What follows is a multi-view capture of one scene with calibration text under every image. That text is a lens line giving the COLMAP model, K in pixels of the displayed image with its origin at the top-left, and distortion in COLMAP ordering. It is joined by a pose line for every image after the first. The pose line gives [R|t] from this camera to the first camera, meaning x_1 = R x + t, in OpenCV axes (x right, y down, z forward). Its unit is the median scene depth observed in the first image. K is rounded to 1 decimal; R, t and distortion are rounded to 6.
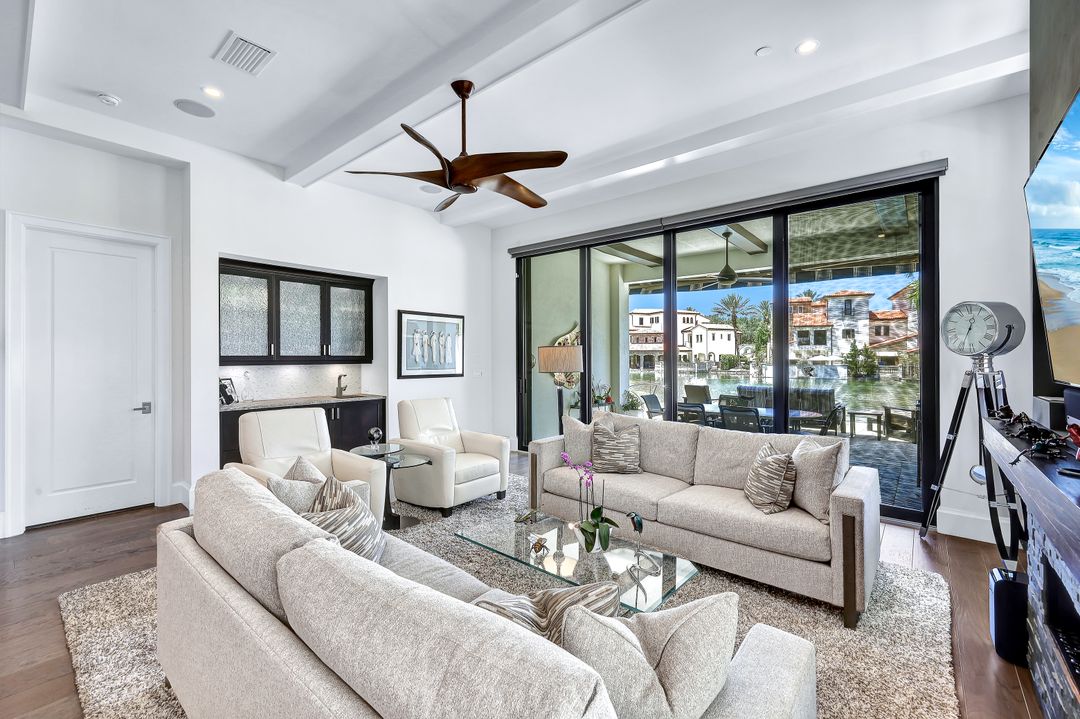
lens RADIAL K [[454.8, 0, 541.3], [0, 454.8, 356.9], [0, 0, 1]] dist [-0.000018, 0.000067]
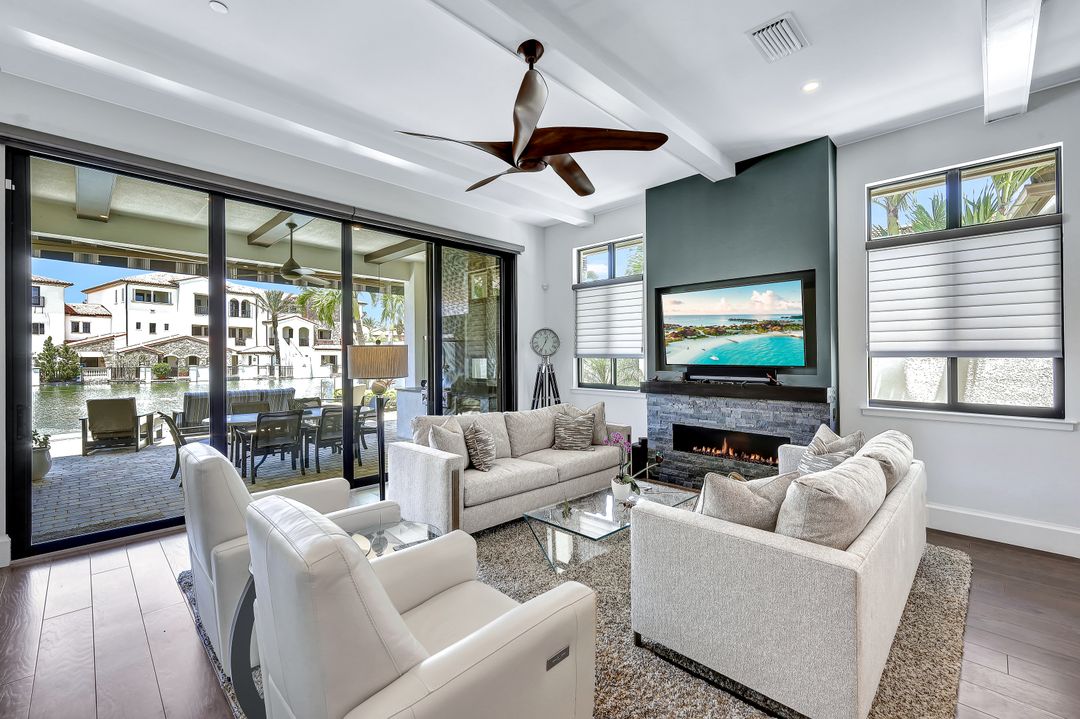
lens RADIAL K [[464.0, 0, 540.0], [0, 464.0, 359.5], [0, 0, 1]] dist [0.001245, 0.000672]
pose [[0.083126, -0.009577, 0.996493, -0.534259], [0.004558, 0.999947, 0.009230, -0.004461], [-0.996529, 0.003774, 0.083165, 0.461325]]
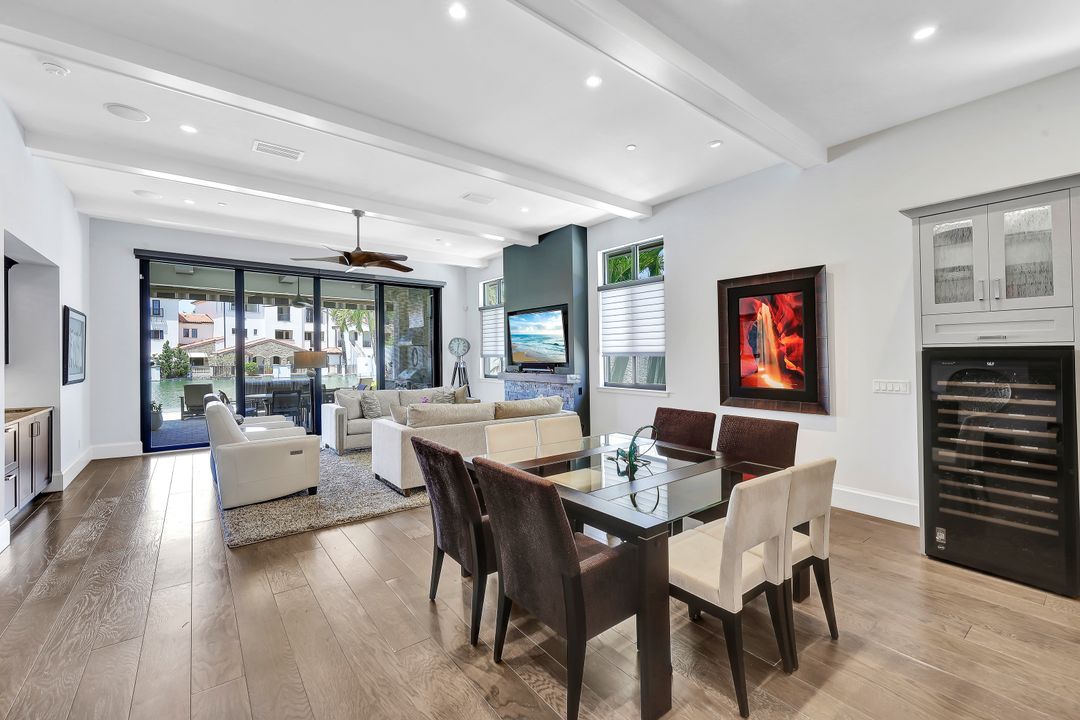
lens RADIAL K [[454.8, 0, 541.3], [0, 454.8, 357.4], [0, 0, 1]] dist [-0.000018, 0.000067]
pose [[0.207365, -0.006486, 0.978242, -0.928704], [0.007614, 0.999958, 0.005016, -0.003510], [-0.978234, 0.006409, 0.207406, -0.061053]]
